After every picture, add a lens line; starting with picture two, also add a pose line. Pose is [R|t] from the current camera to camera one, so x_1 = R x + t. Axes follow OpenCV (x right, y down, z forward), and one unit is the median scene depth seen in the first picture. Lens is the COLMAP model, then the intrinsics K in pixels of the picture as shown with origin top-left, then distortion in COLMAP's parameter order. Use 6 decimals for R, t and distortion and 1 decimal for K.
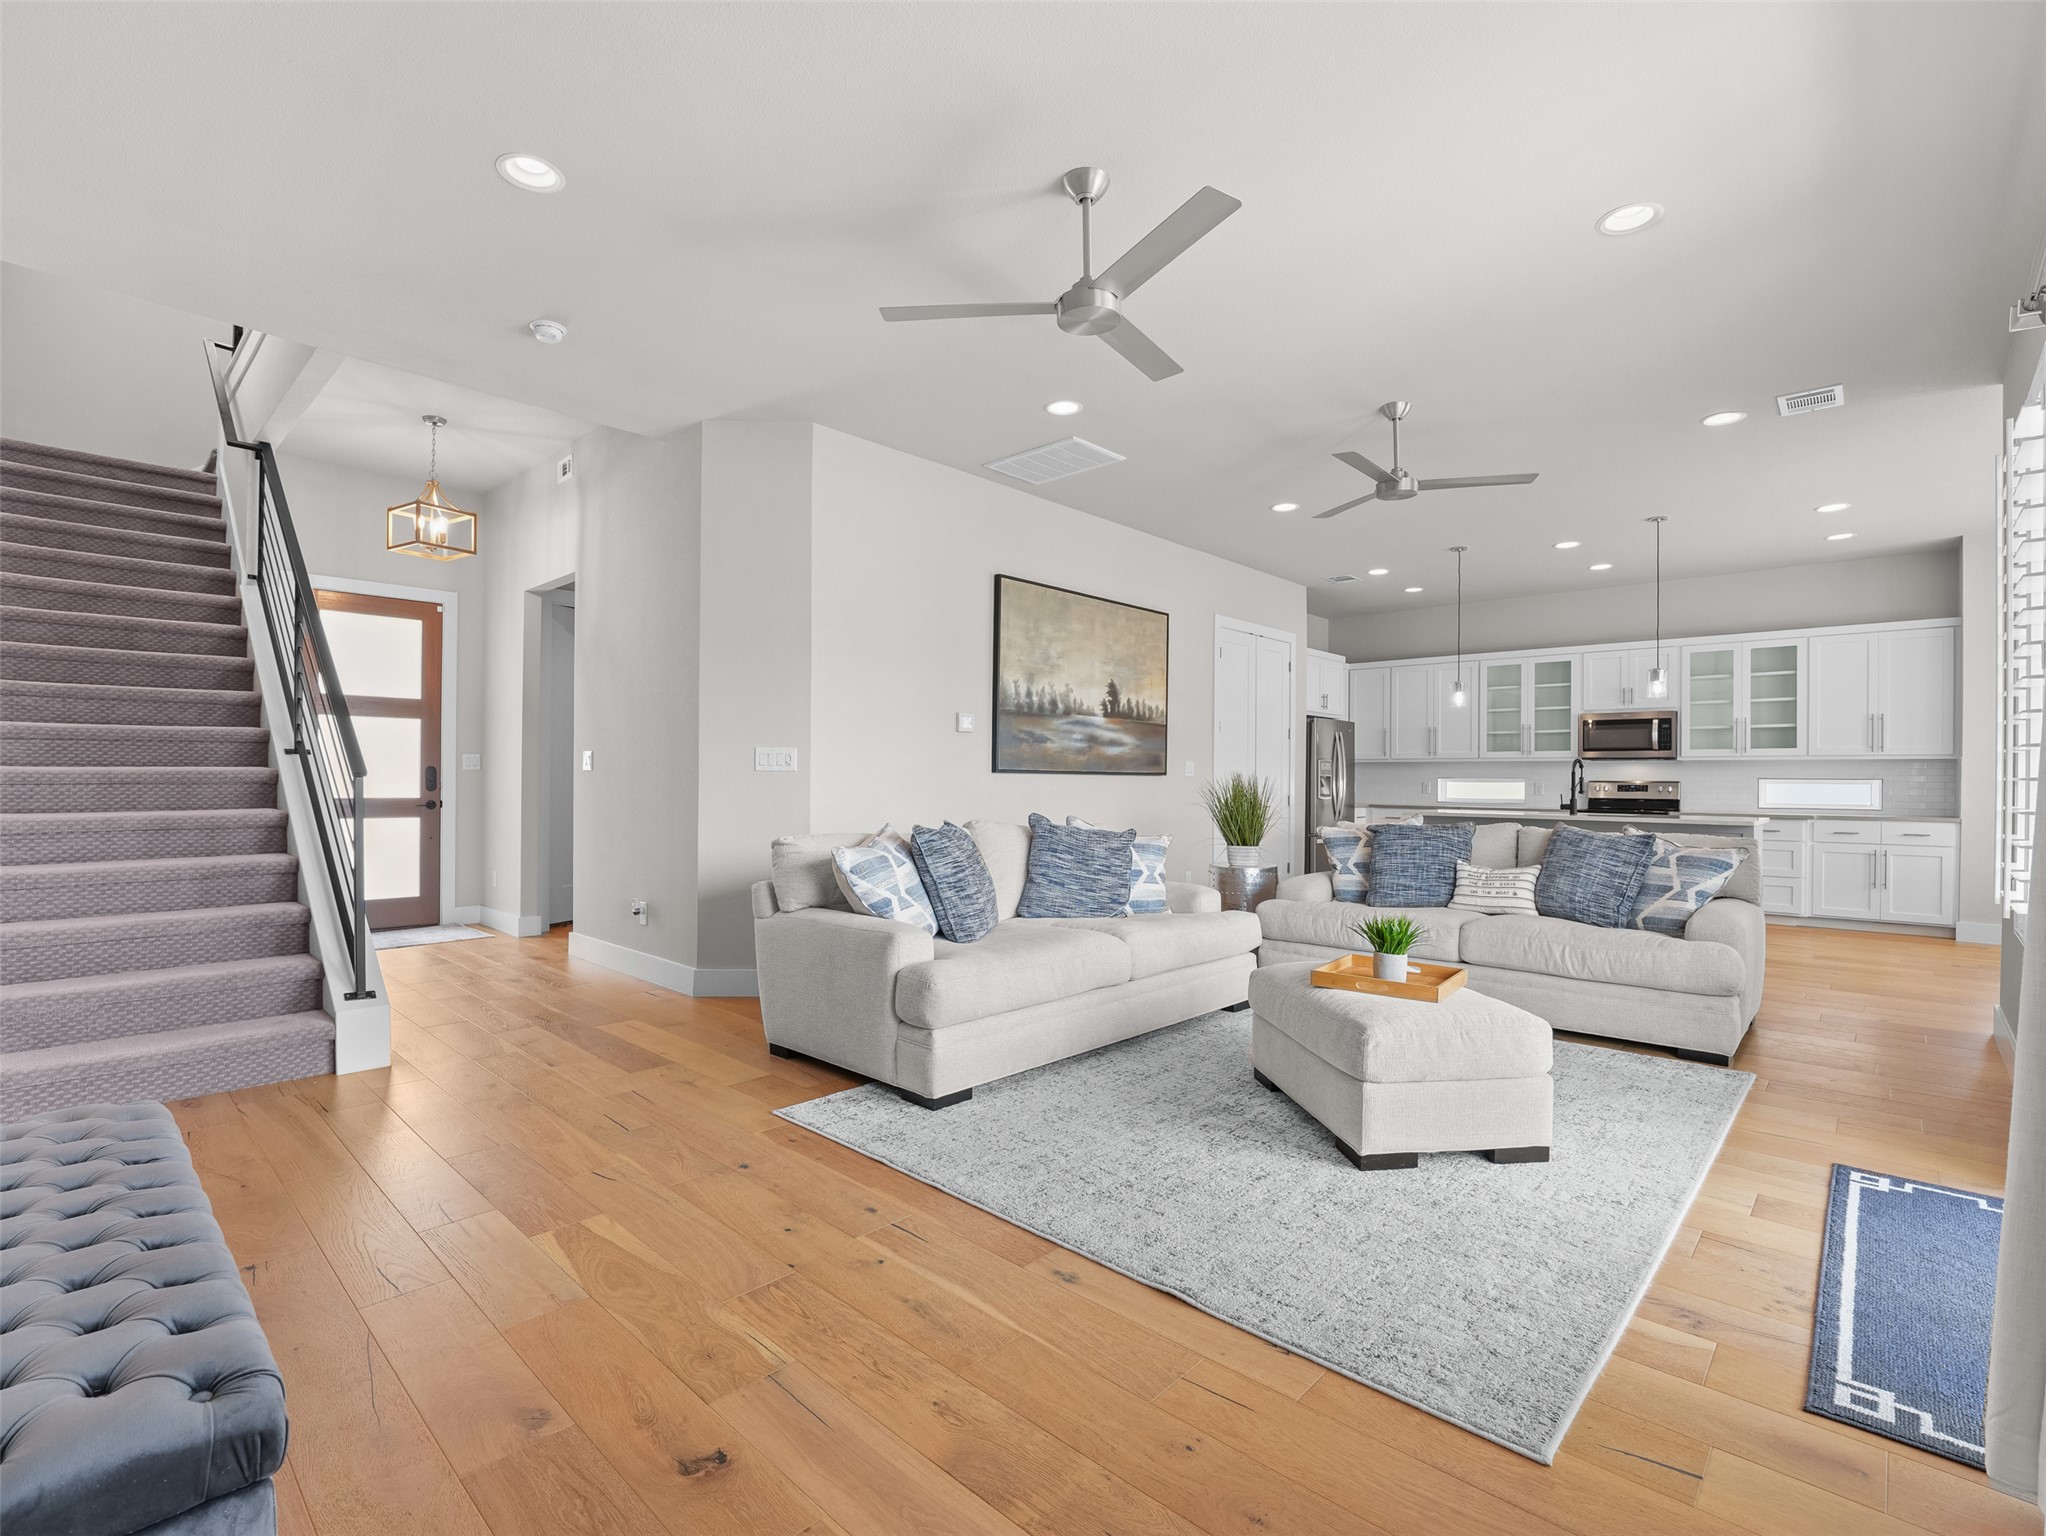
lens RADIAL K [[948.7, 0, 1030.5], [0, 948.7, 781.6], [0, 0, 1]] dist [-0.022234, 0.001425]
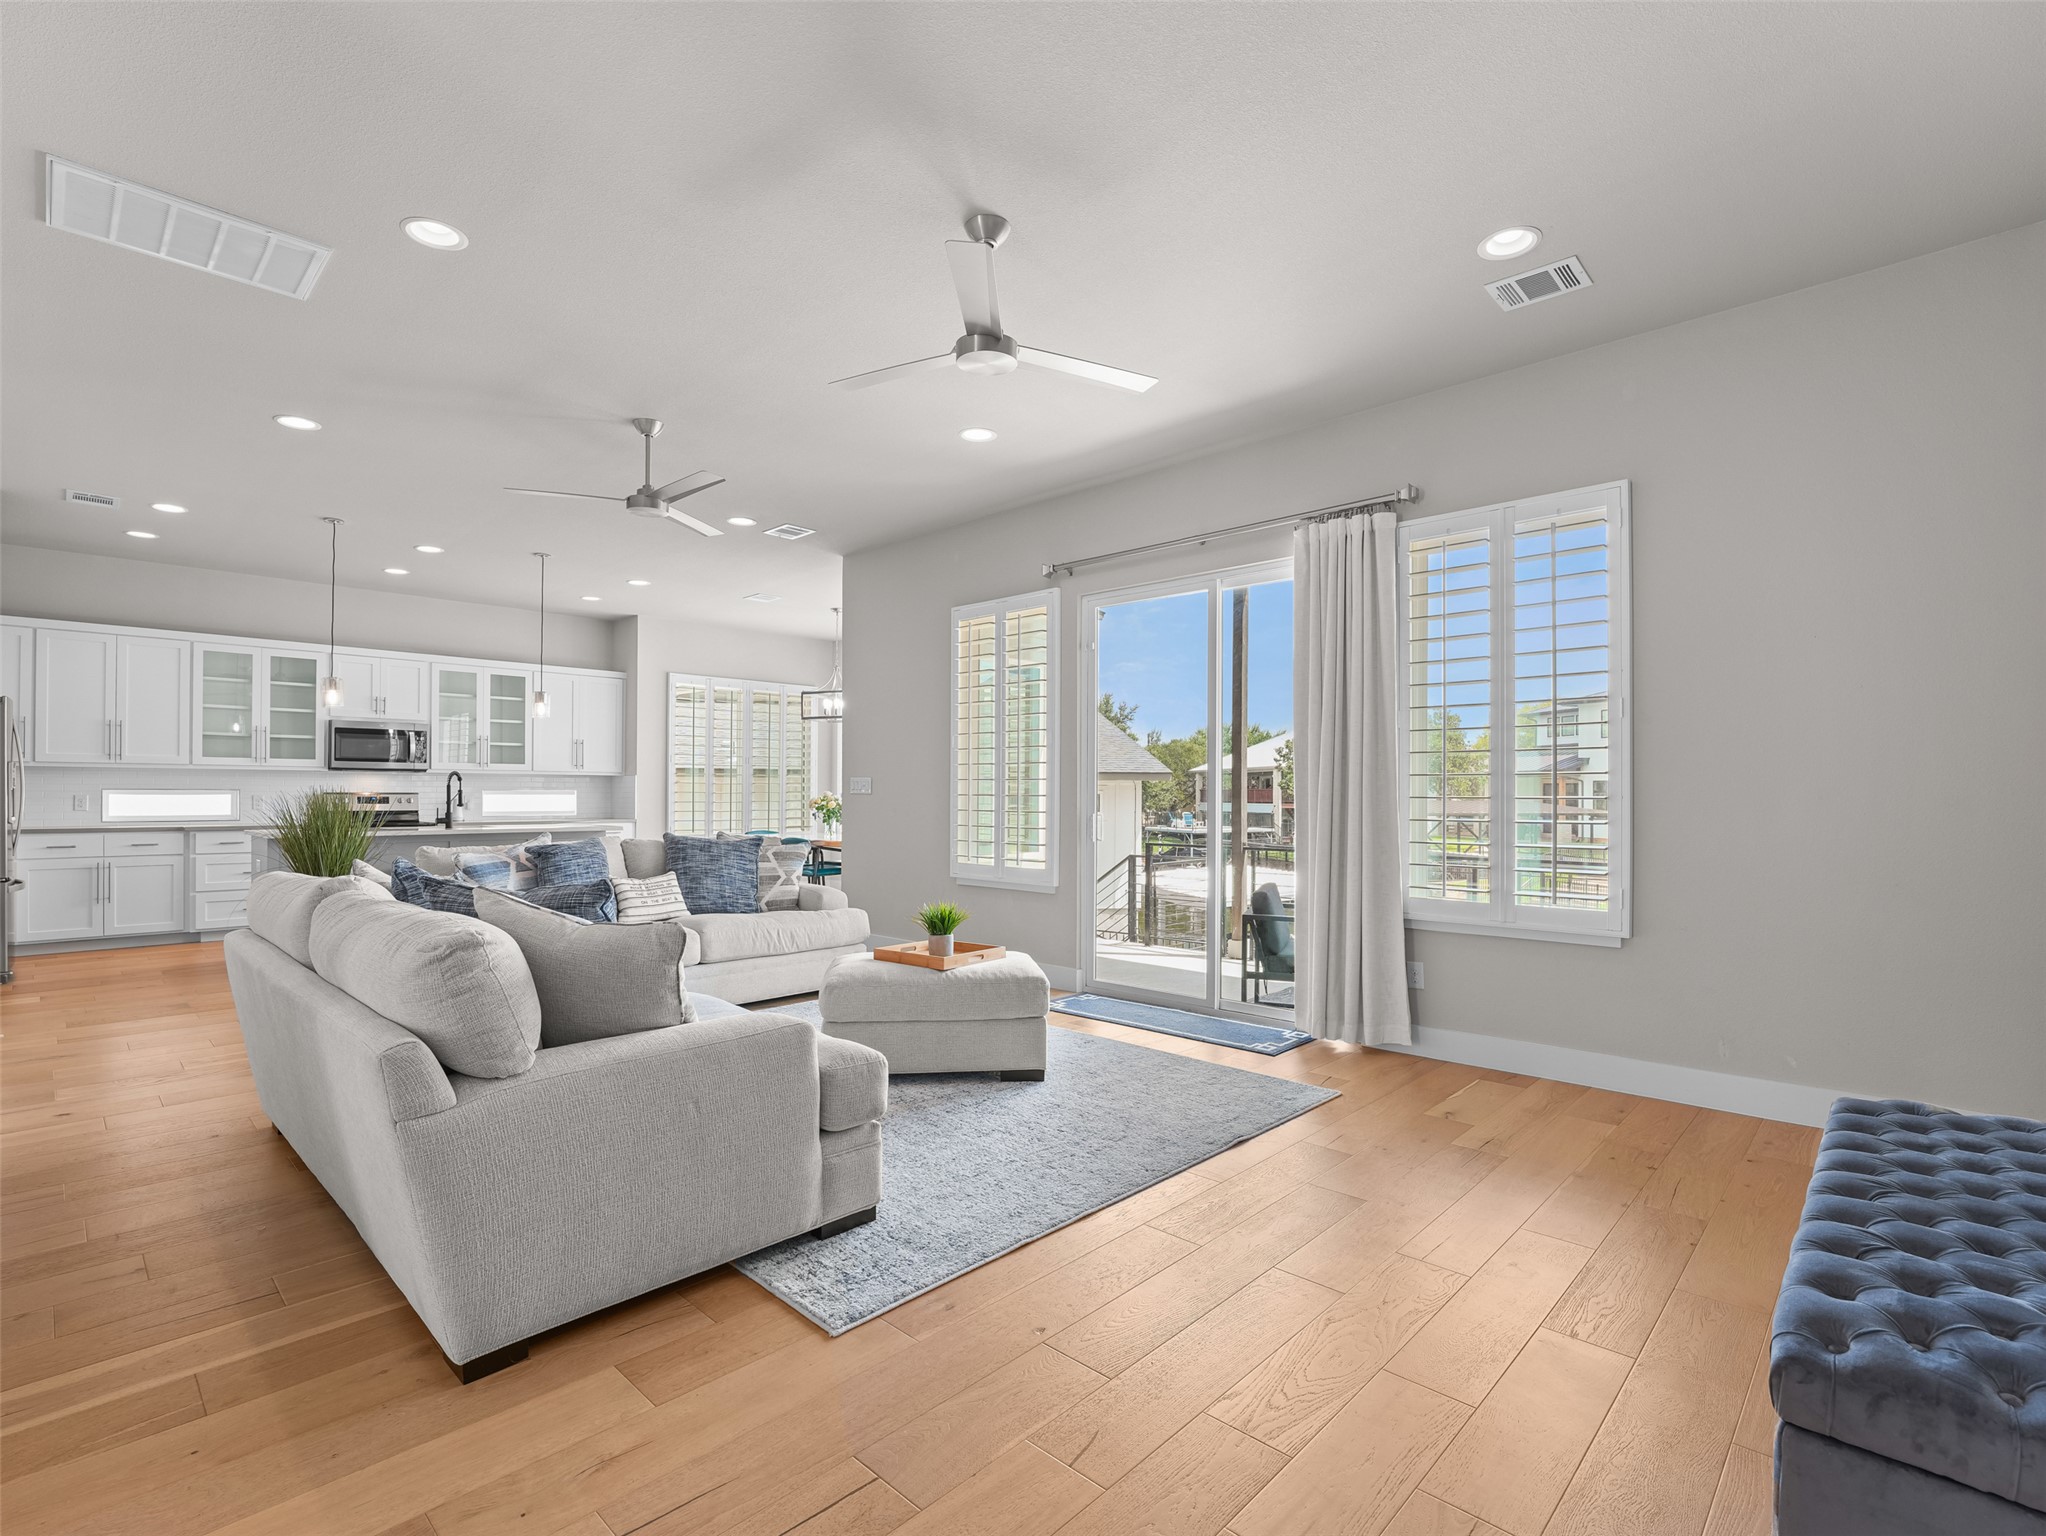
lens RADIAL K [[969.0, 0, 1017.9], [0, 969.0, 788.2], [0, 0, 1]] dist [-0.020603, -0.000184]
pose [[0.016843, -0.002655, 0.999855, -0.445553], [0.000313, 0.999996, 0.002650, -0.009968], [-0.999858, 0.000269, 0.016844, 0.419174]]
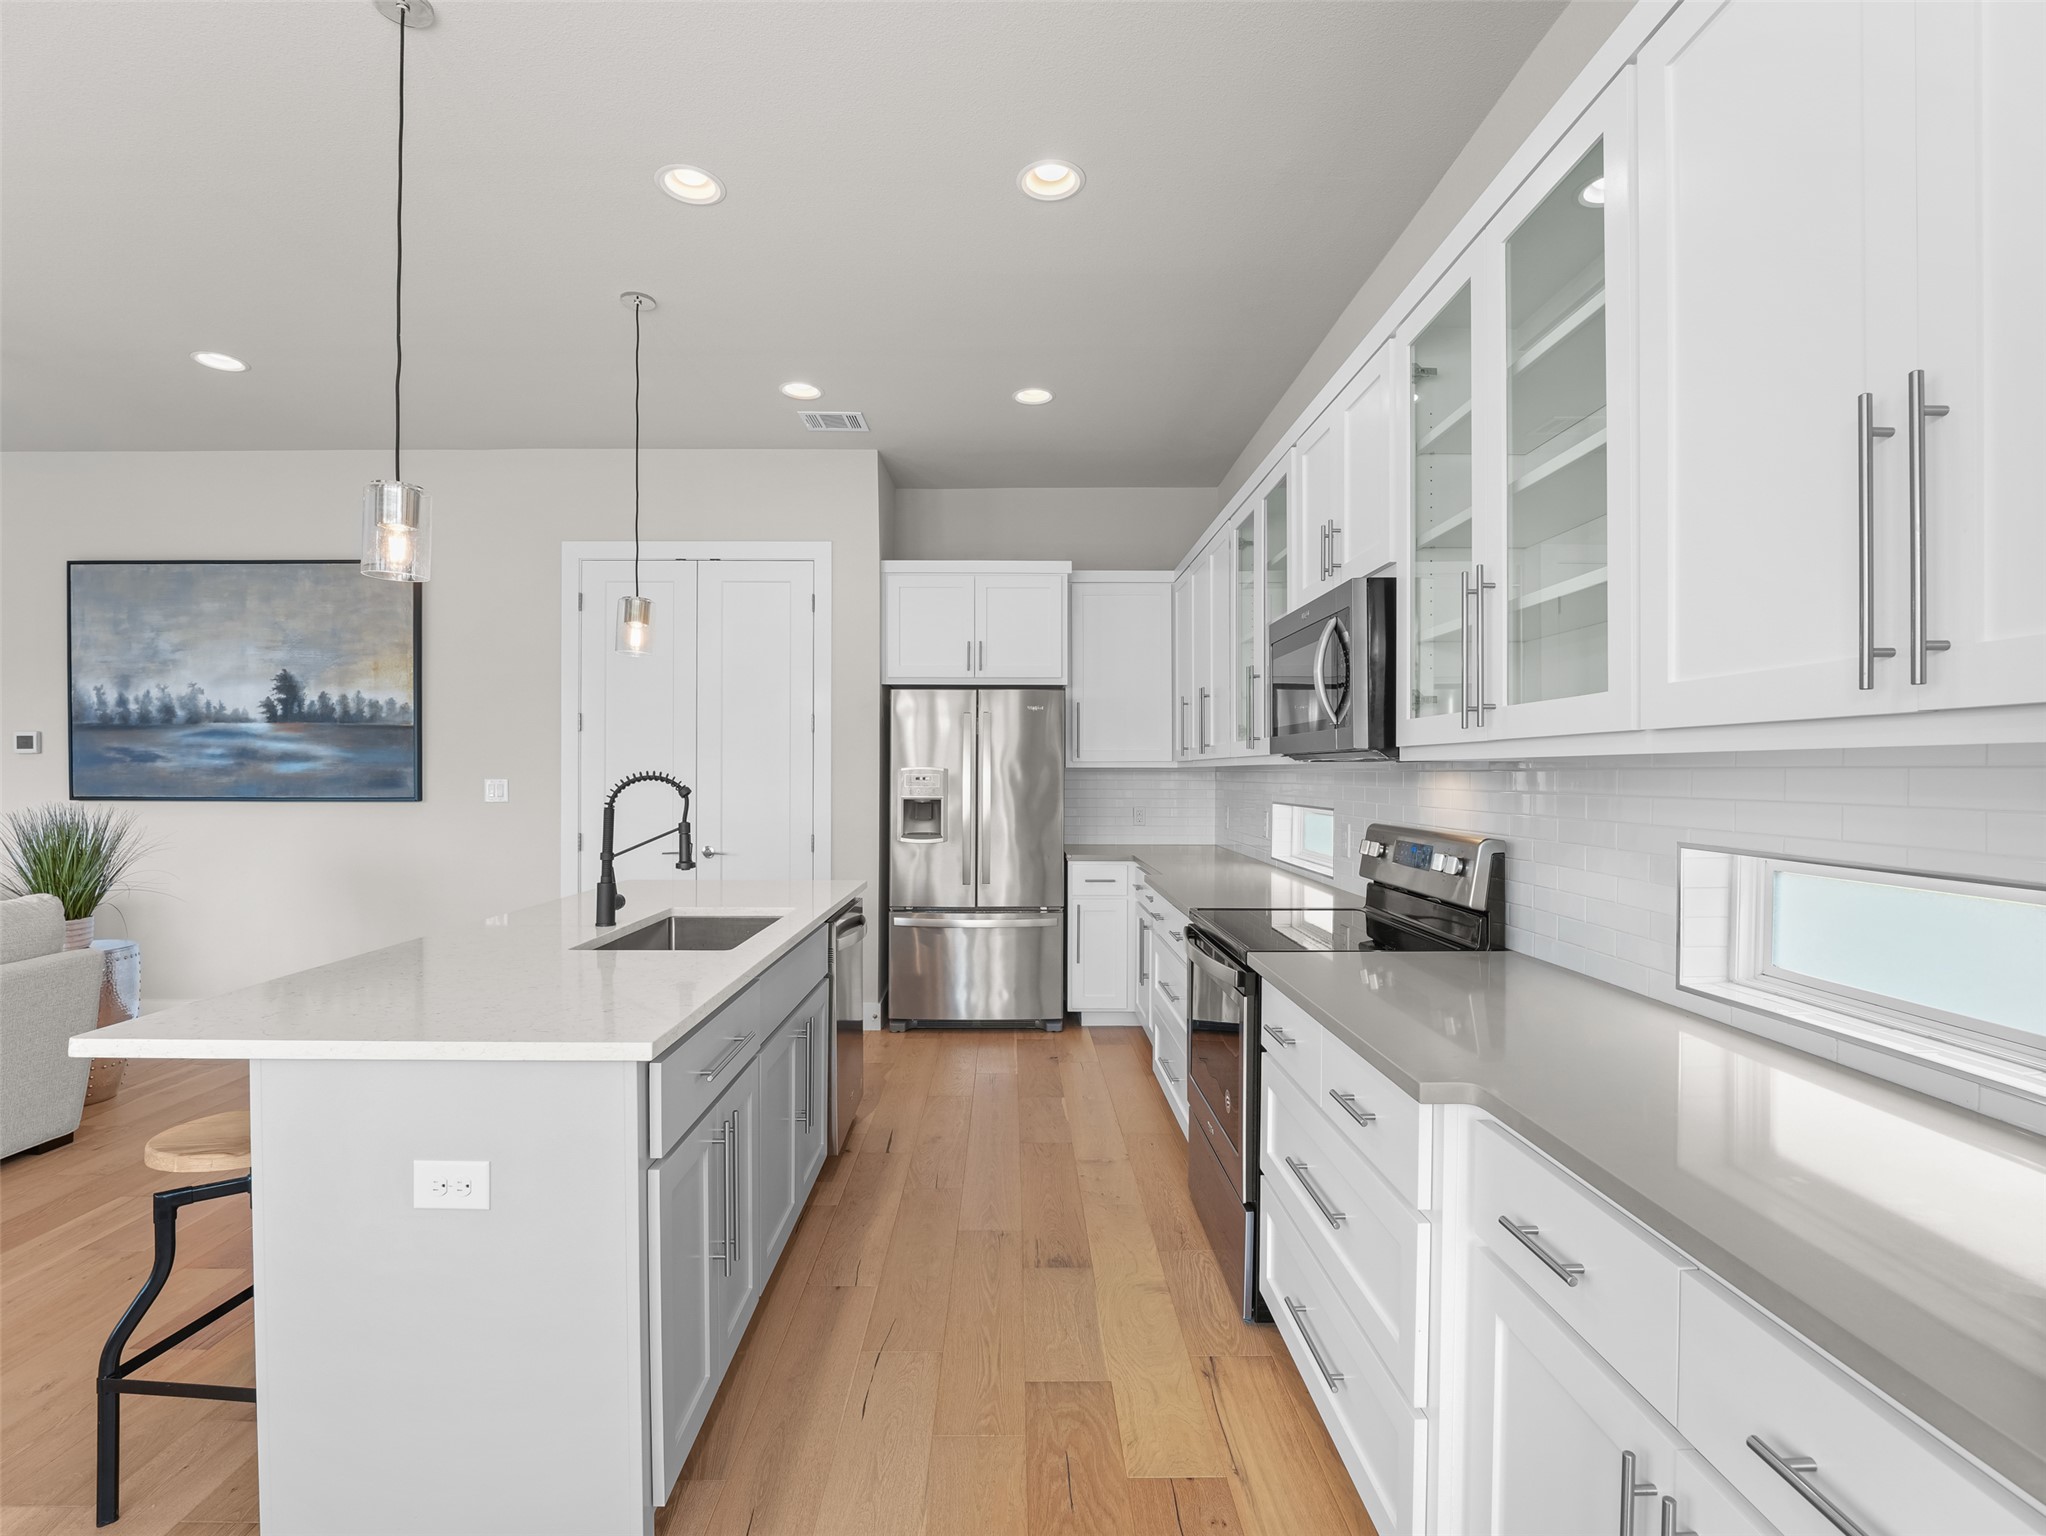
lens RADIAL K [[989.9, 0, 1017.1], [0, 989.9, 776.4], [0, 0, 1]] dist [-0.013671, -0.000171]
pose [[0.679675, -0.004662, -0.733498, 1.037921], [0.003422, 0.999989, -0.003185, -0.022464], [0.733505, -0.000346, 0.679684, 0.922106]]
